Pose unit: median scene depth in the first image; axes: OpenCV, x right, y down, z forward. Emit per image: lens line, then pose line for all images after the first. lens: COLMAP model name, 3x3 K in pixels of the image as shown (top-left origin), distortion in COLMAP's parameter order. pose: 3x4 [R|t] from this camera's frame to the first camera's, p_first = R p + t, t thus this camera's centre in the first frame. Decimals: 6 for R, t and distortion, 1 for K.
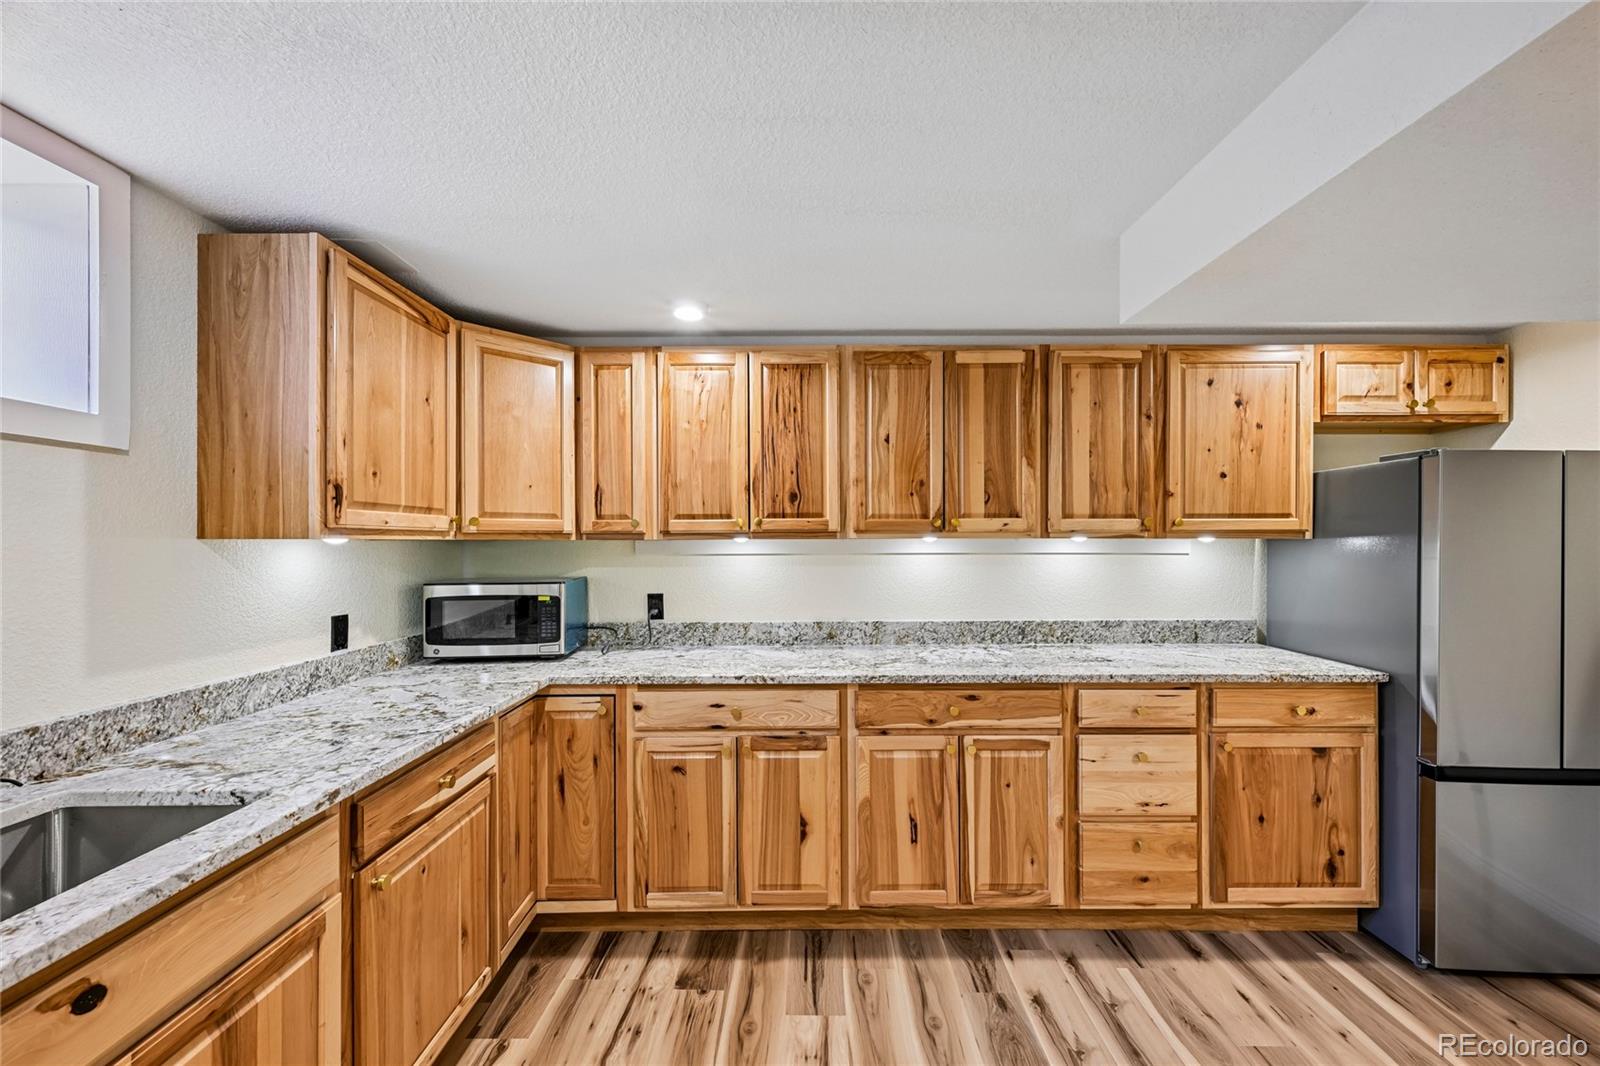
lens RADIAL K [[630.7, 0, 798.0], [0, 630.7, 536.6], [0, 0, 1]] dist [-0.003509, 0.000710]
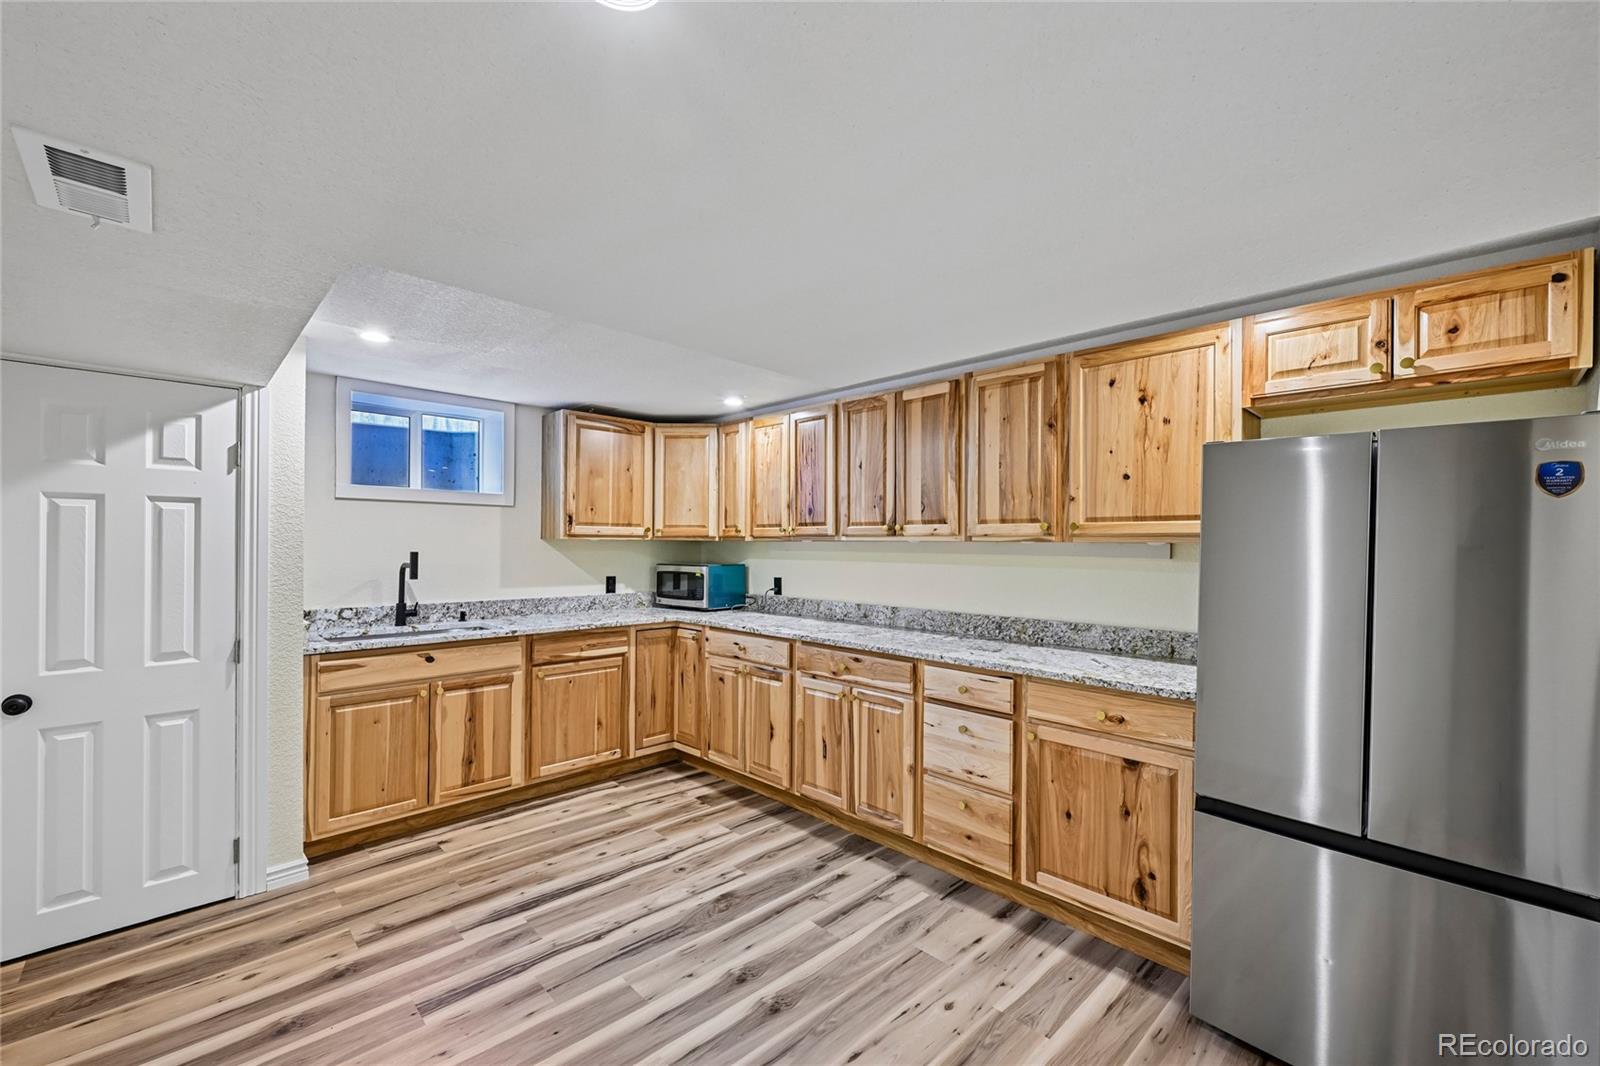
lens RADIAL K [[661.7, 0, 791.3], [0, 661.7, 537.0], [0, 0, 1]] dist [-0.003363, -0.000355]
pose [[0.695617, 0.000887, -0.718412, 1.181358], [-0.004611, 0.999984, -0.003230, 0.000379], [0.718398, 0.005560, 0.695610, -0.077709]]
